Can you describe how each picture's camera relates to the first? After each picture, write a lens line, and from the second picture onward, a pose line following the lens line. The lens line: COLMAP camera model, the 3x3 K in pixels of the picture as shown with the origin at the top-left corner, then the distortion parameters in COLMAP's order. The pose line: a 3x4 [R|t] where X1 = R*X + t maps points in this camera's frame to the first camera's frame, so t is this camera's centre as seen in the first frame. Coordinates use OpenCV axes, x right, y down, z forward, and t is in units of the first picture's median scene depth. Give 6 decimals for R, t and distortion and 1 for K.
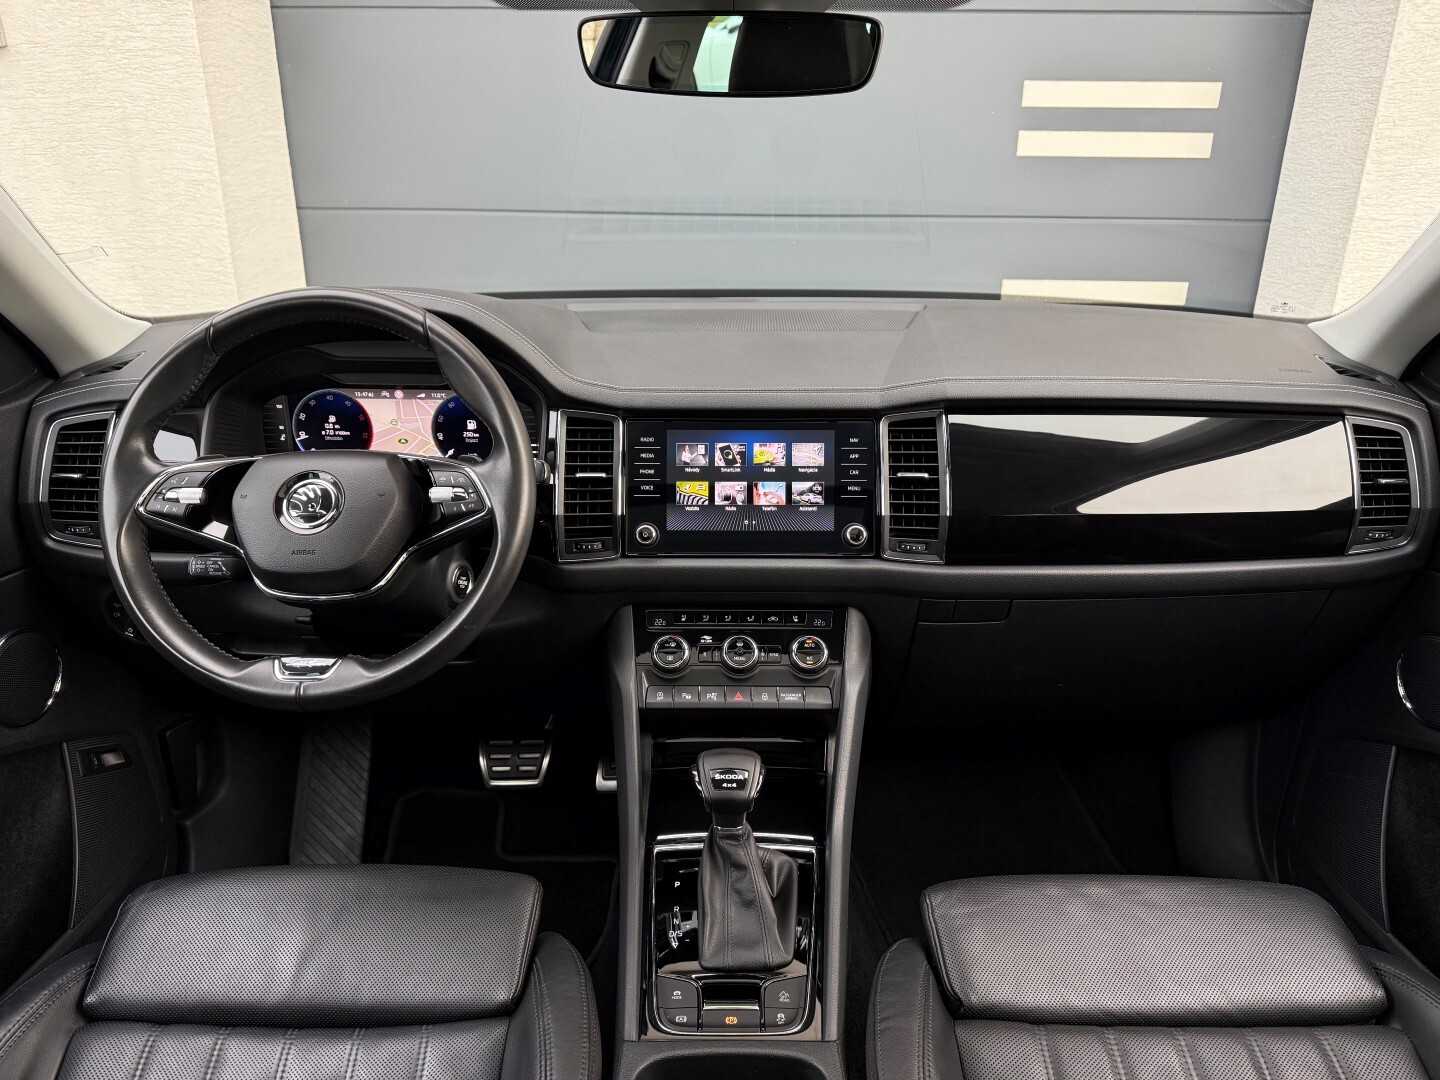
lens RADIAL K [[1026.3, 0, 720.1], [0, 1026.3, 544.7], [0, 0, 1]] dist [0.039081, -0.044021]
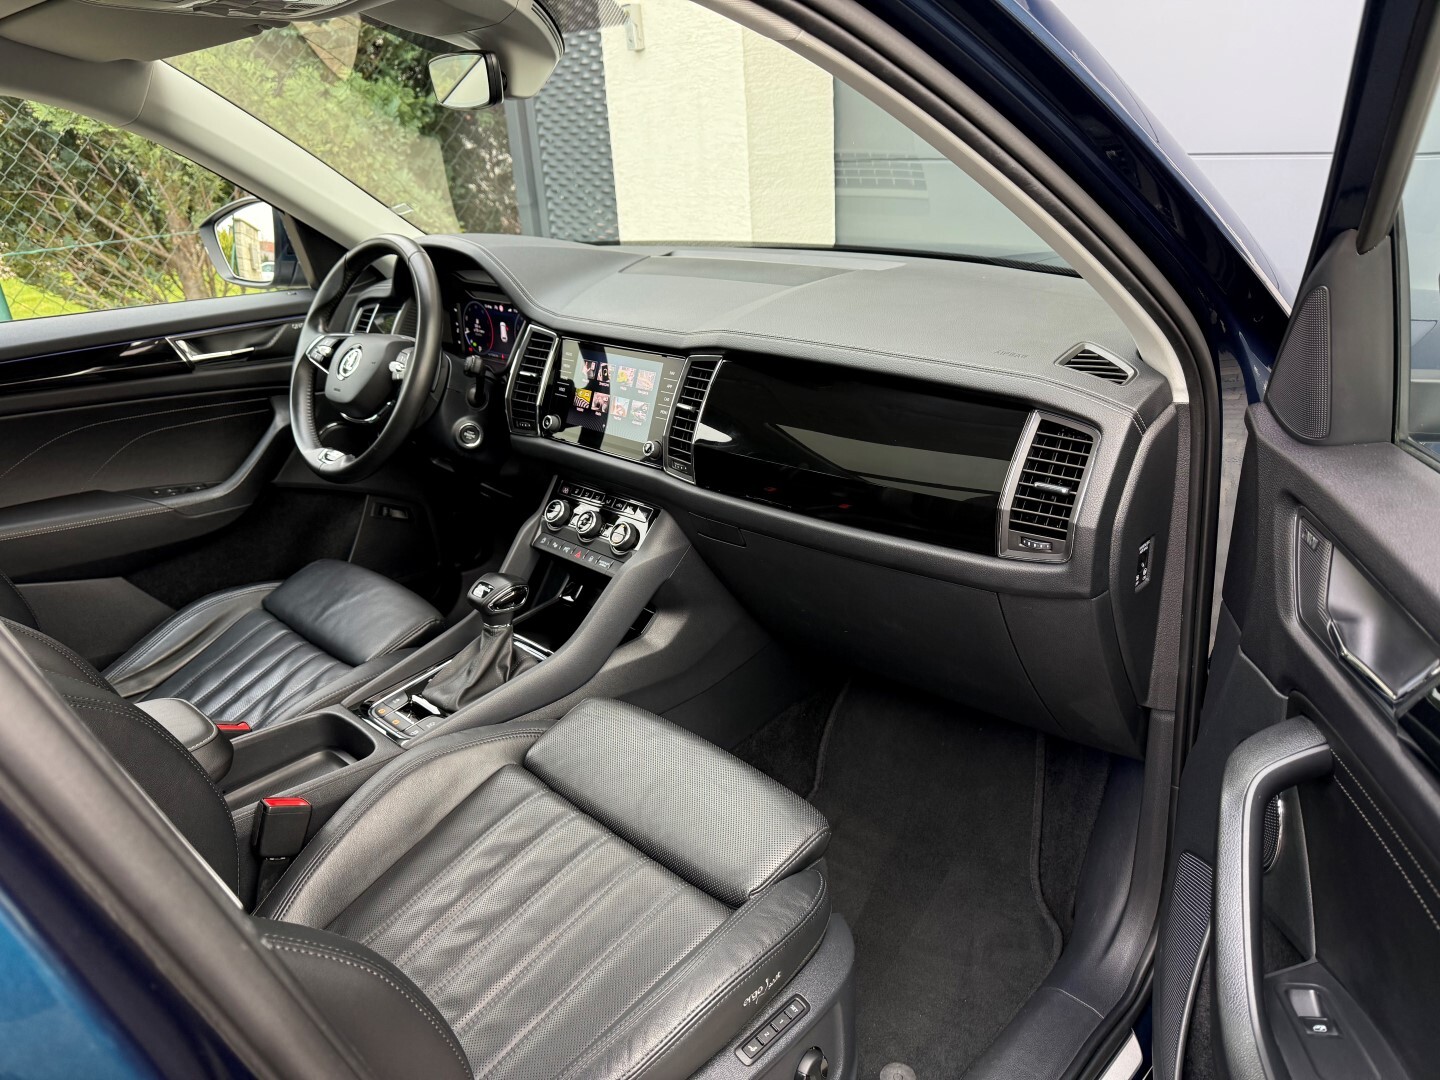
lens RADIAL K [[1026.3, 0, 732.0], [0, 1026.3, 552.8], [0, 0, 1]] dist [0.039081, -0.044021]
pose [[0.707952, 0.233825, -0.666431, 1.046066], [-0.189564, 0.971890, 0.139624, -0.077652], [0.680345, 0.027484, 0.732376, 0.159432]]
